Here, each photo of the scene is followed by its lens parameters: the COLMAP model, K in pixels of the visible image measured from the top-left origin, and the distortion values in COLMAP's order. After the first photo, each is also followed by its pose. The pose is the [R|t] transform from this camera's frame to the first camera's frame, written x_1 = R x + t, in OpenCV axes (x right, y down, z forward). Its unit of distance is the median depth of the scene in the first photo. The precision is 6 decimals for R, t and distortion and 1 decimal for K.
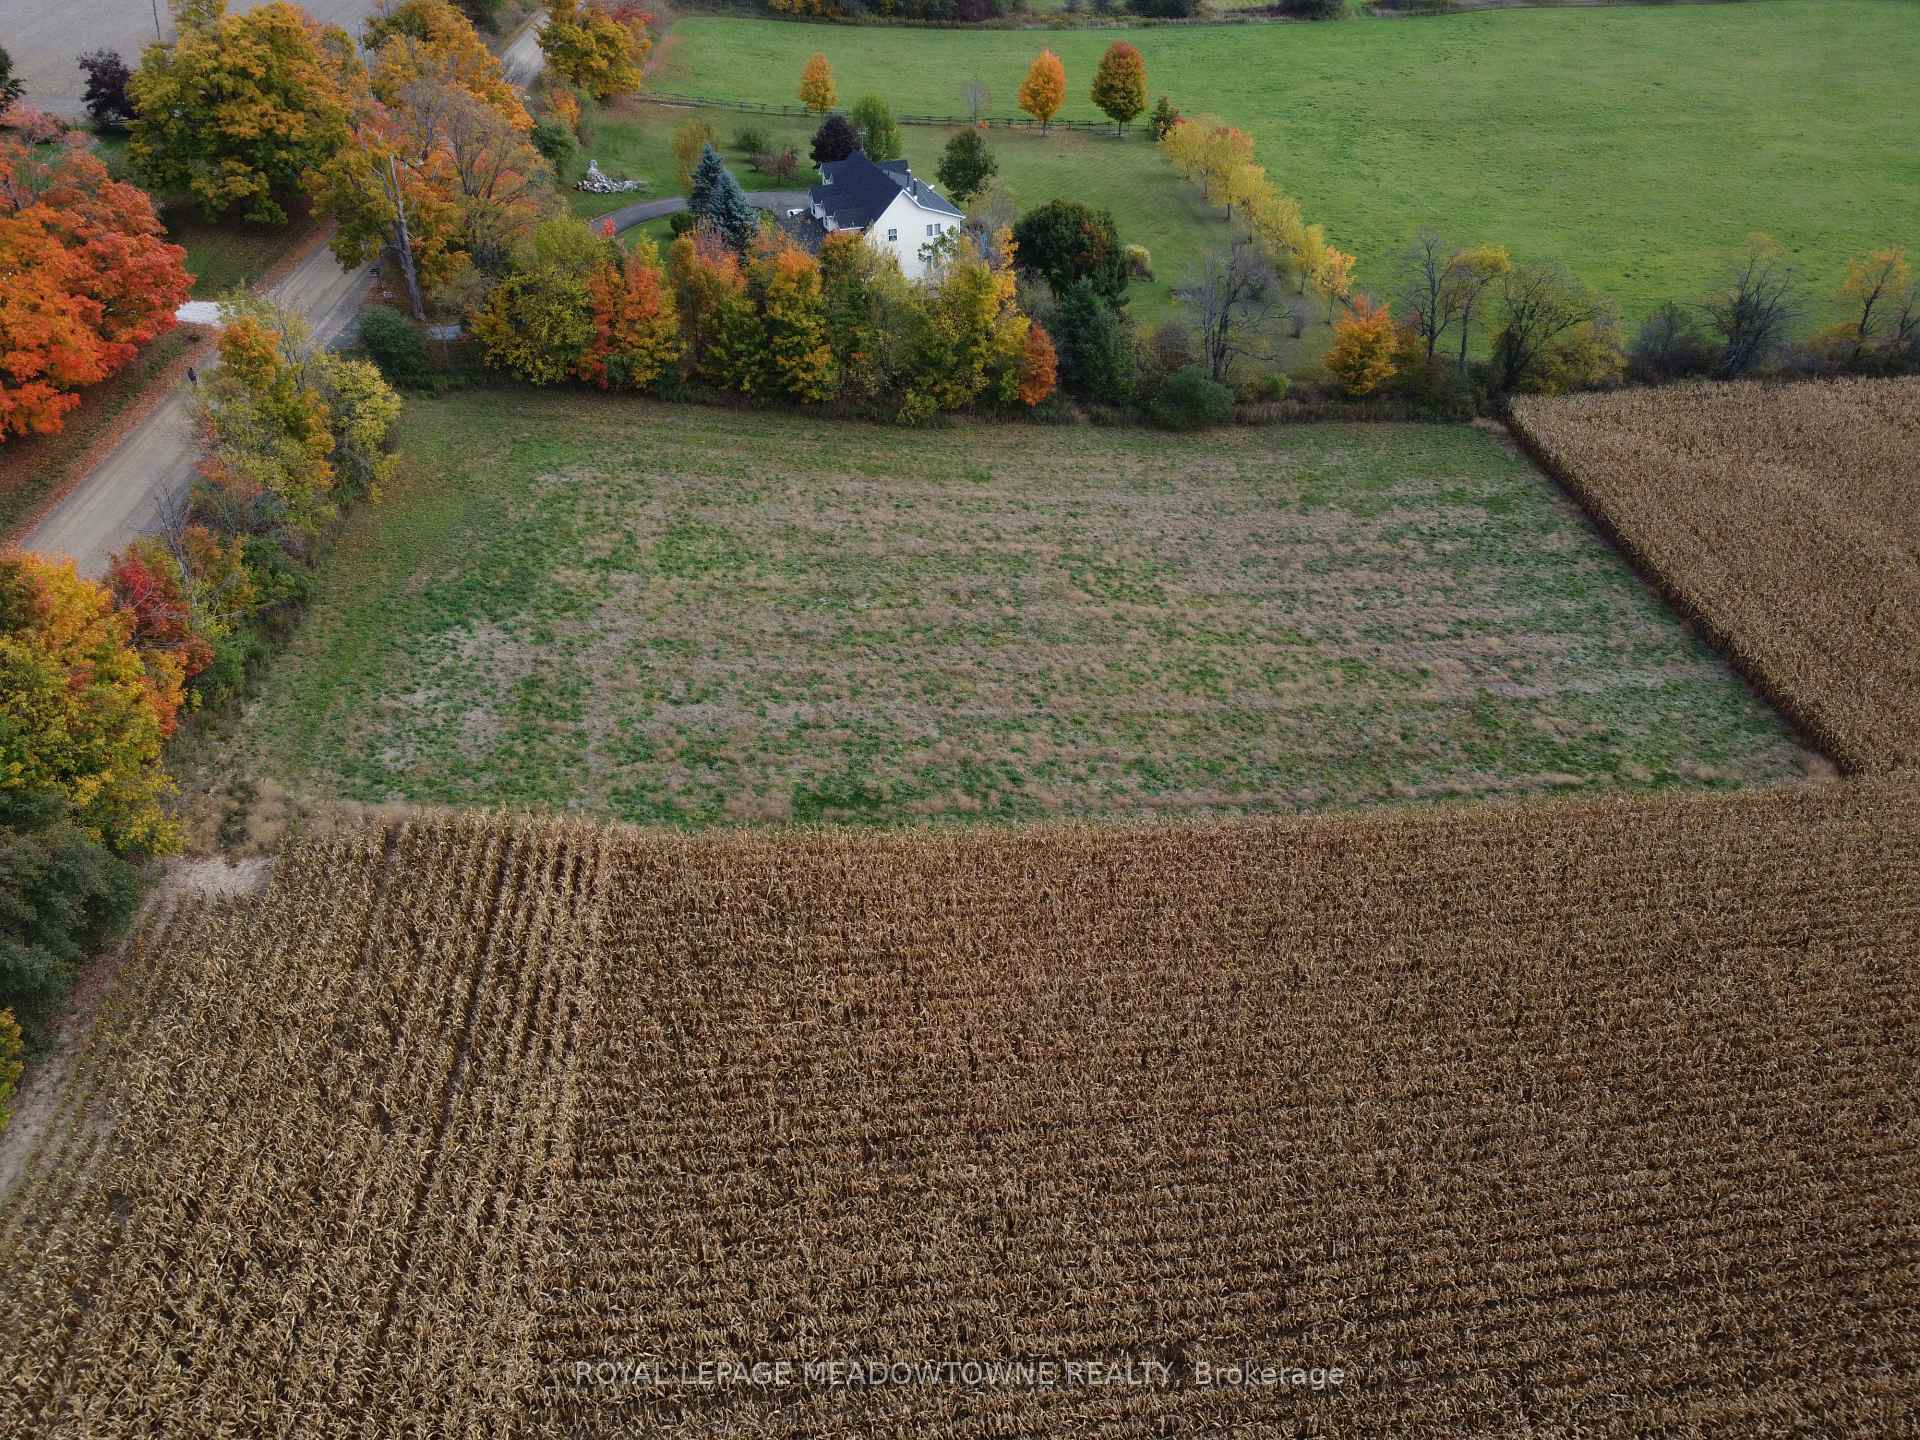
lens RADIAL K [[1445.4, 0, 960.9], [0, 1445.4, 724.9], [0, 0, 1]] dist [0.006381, -0.011450]
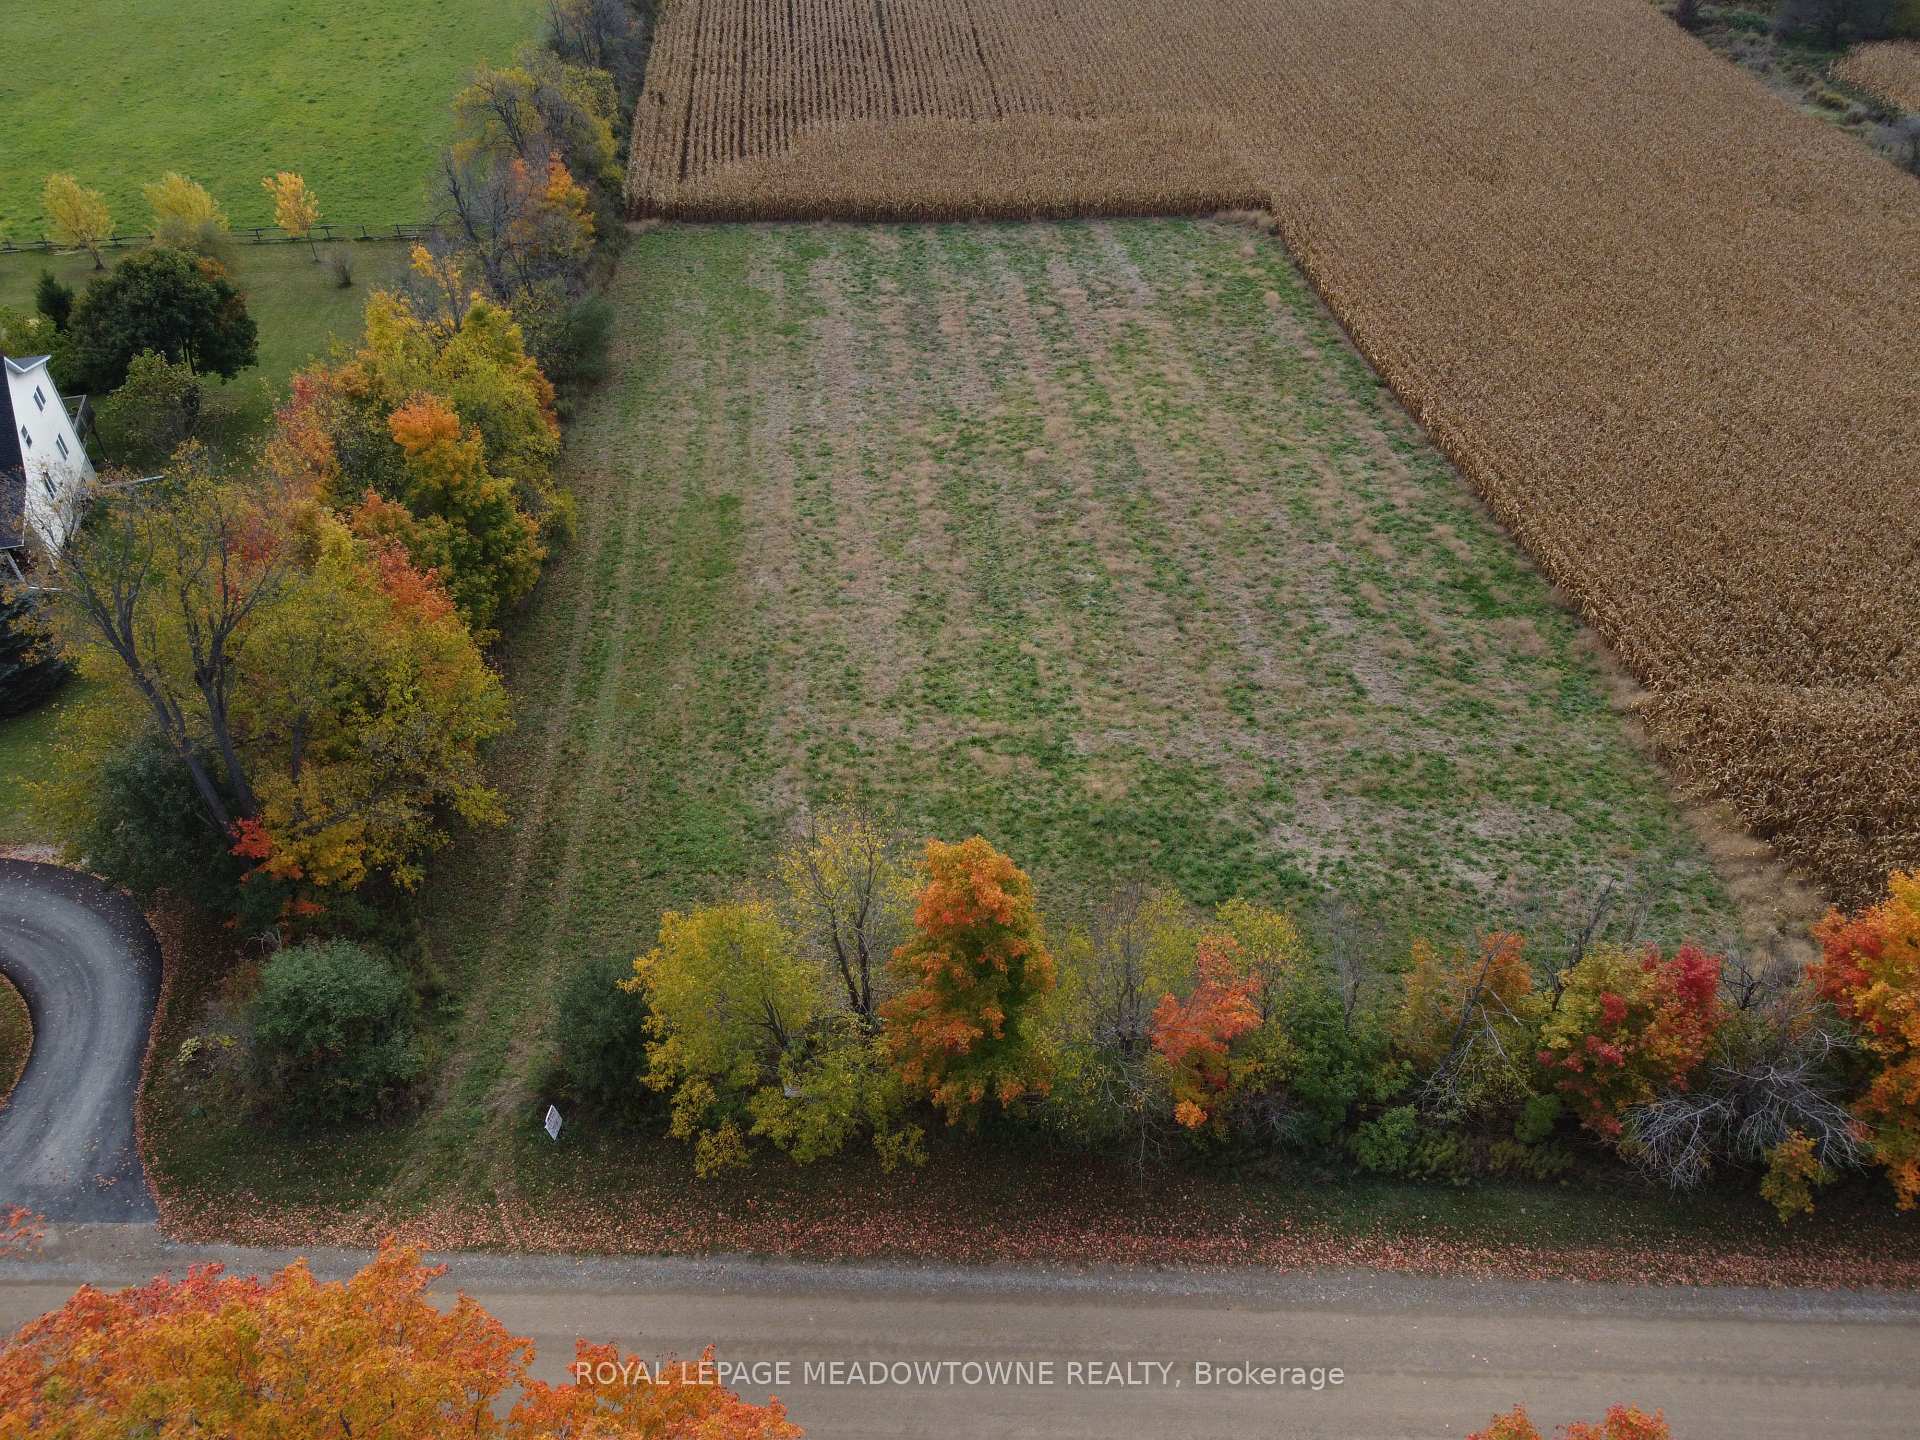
lens RADIAL K [[1445.4, 0, 957.7], [0, 1445.4, 720.1], [0, 0, 1]] dist [0.006381, -0.011450]
pose [[0.095374, -0.675842, 0.730850, -0.655722], [0.591673, 0.628916, 0.504369, -0.440265], [-0.800517, 0.384320, 0.459860, 0.630590]]
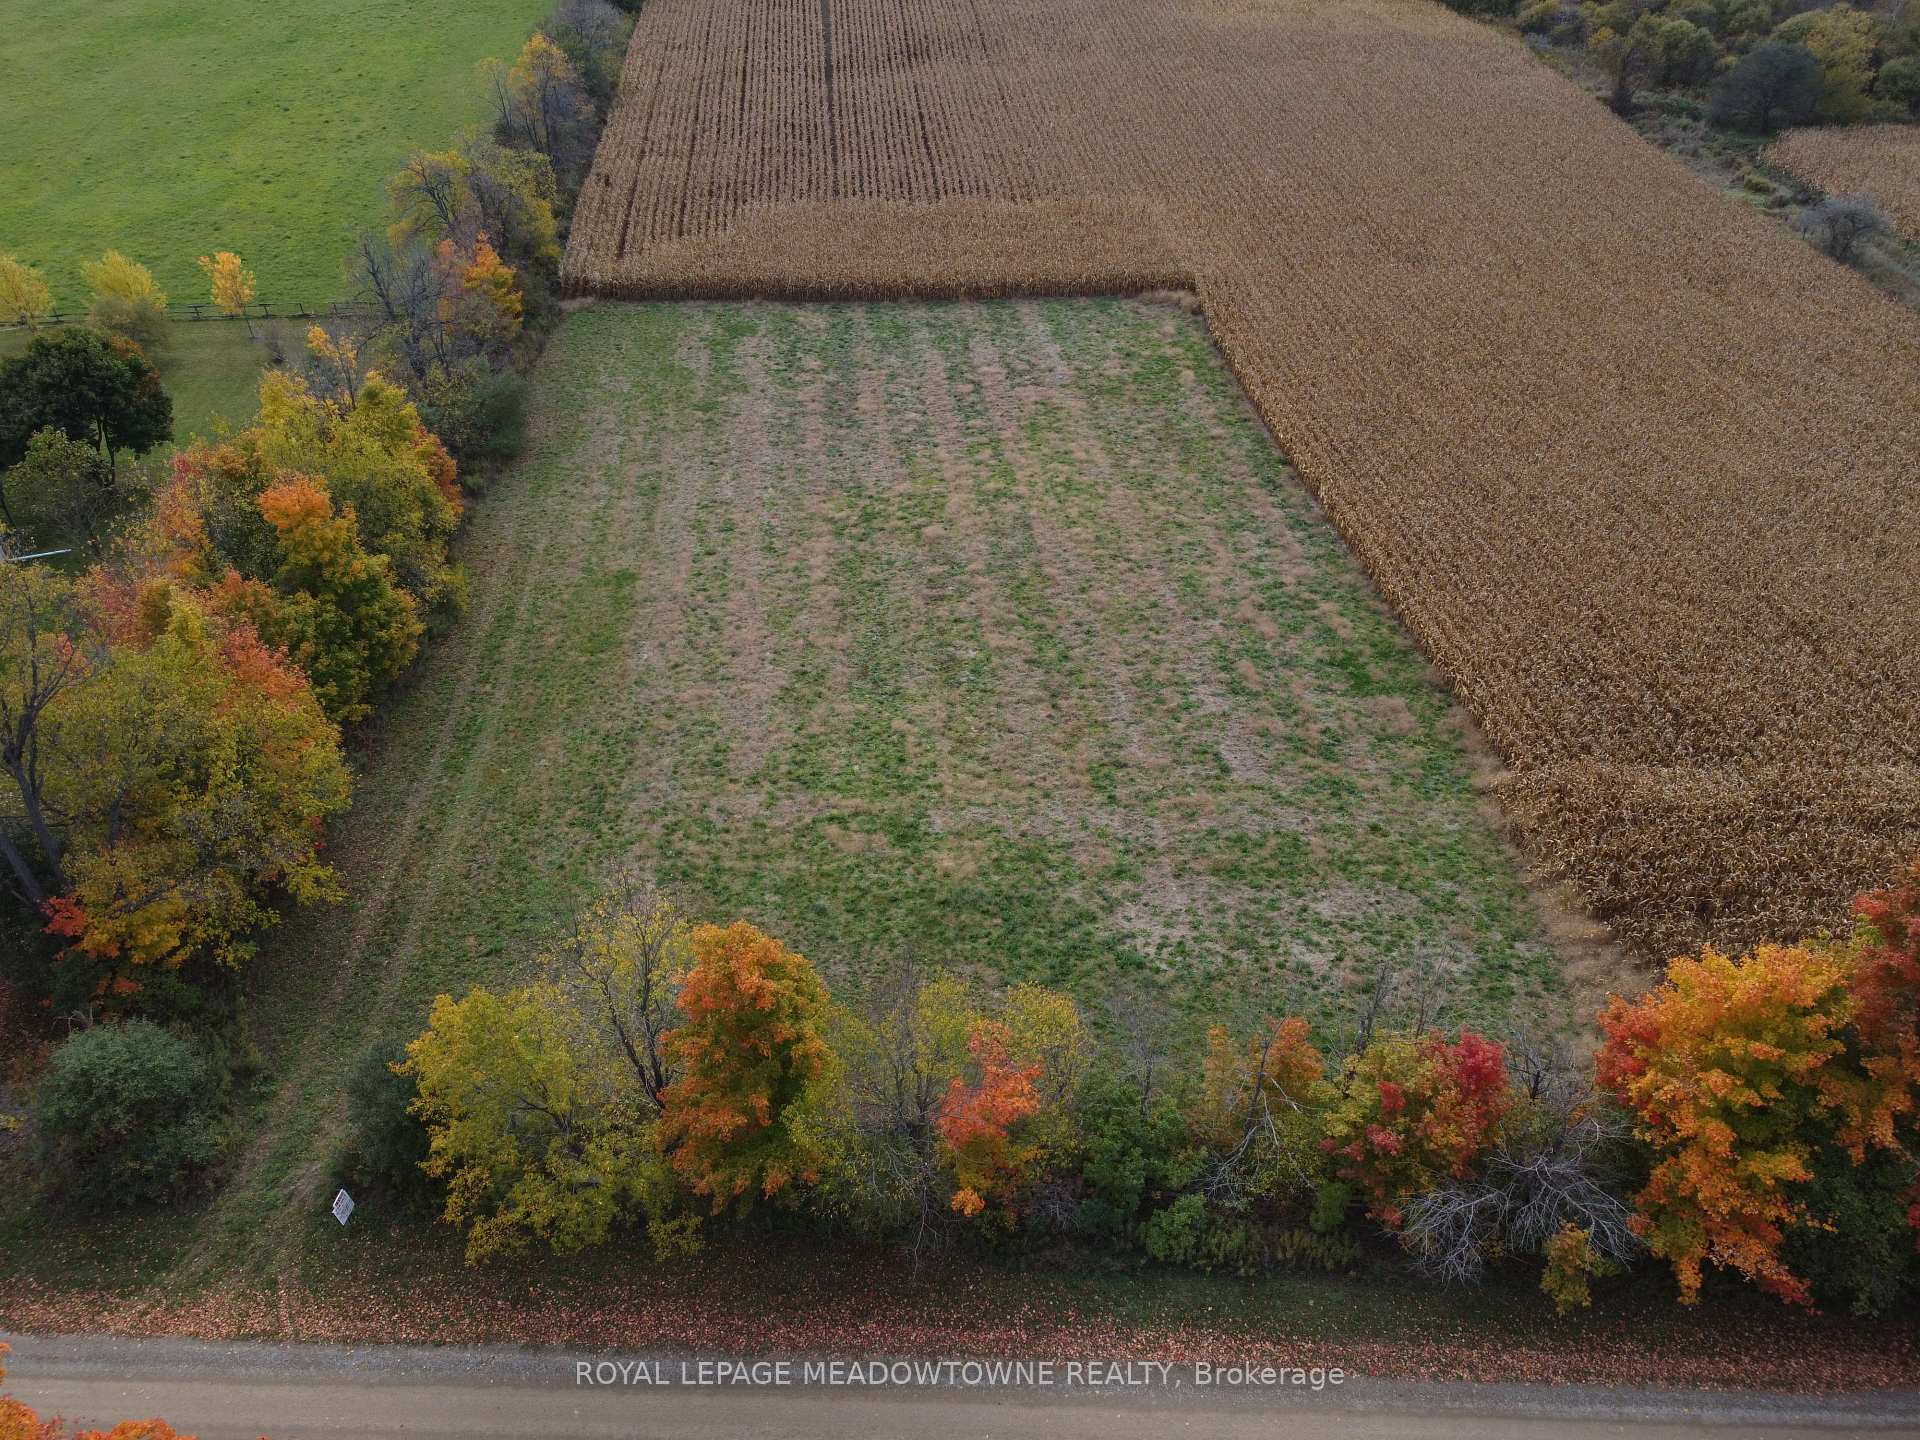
lens RADIAL K [[1445.4, 0, 957.9], [0, 1445.4, 721.2], [0, 0, 1]] dist [0.006381, -0.011450]
pose [[0.099414, -0.642046, 0.760193, -0.647764], [0.590618, 0.652917, 0.474204, -0.407346], [-0.800804, 0.401842, 0.444113, 0.577723]]
